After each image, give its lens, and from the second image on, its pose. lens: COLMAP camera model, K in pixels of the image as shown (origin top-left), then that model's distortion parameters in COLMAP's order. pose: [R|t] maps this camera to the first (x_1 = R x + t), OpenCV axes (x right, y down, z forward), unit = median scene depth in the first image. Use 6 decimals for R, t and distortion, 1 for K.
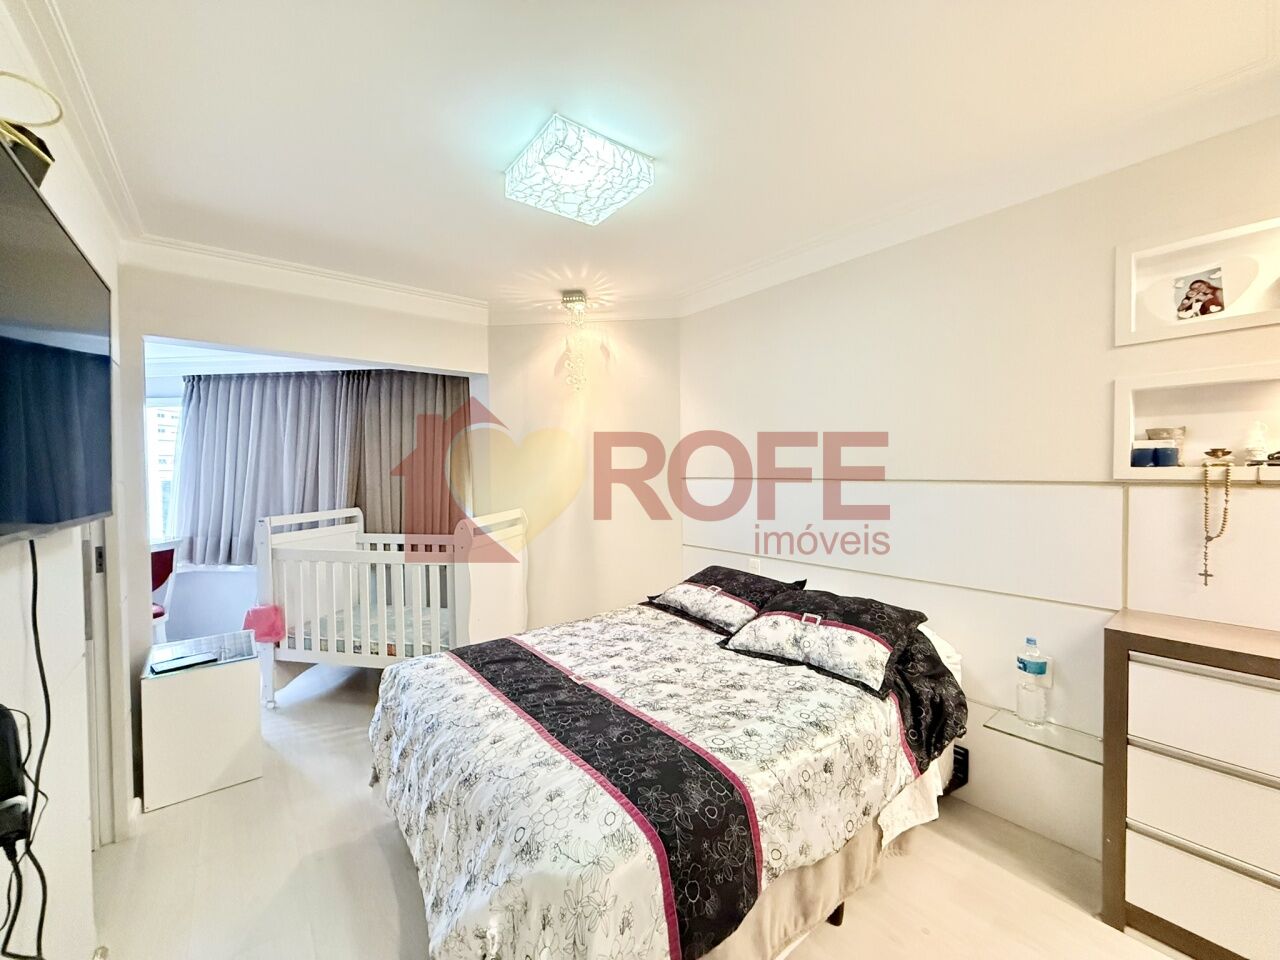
lens RADIAL K [[508.2, 0, 631.4], [0, 508.2, 475.4], [0, 0, 1]] dist [0.000243, 0.000049]
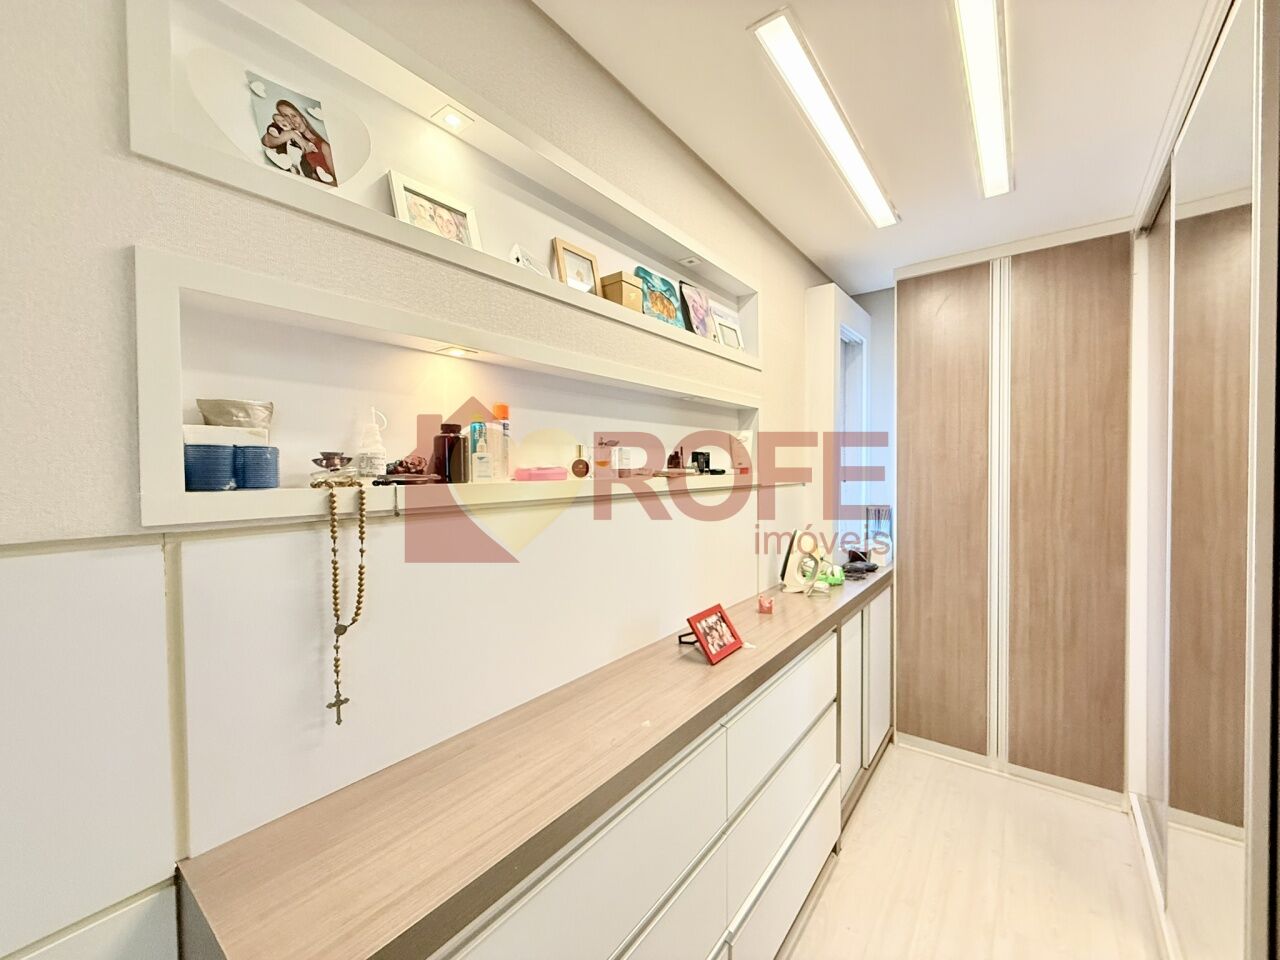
lens RADIAL K [[508.2, 0, 632.7], [0, 508.2, 481.4], [0, 0, 1]] dist [0.000243, 0.000049]
pose [[-0.241003, -0.014256, 0.970420, 0.564123], [0.026005, 0.999438, 0.021140, -0.025169], [-0.970176, 0.030330, -0.240497, 0.814216]]
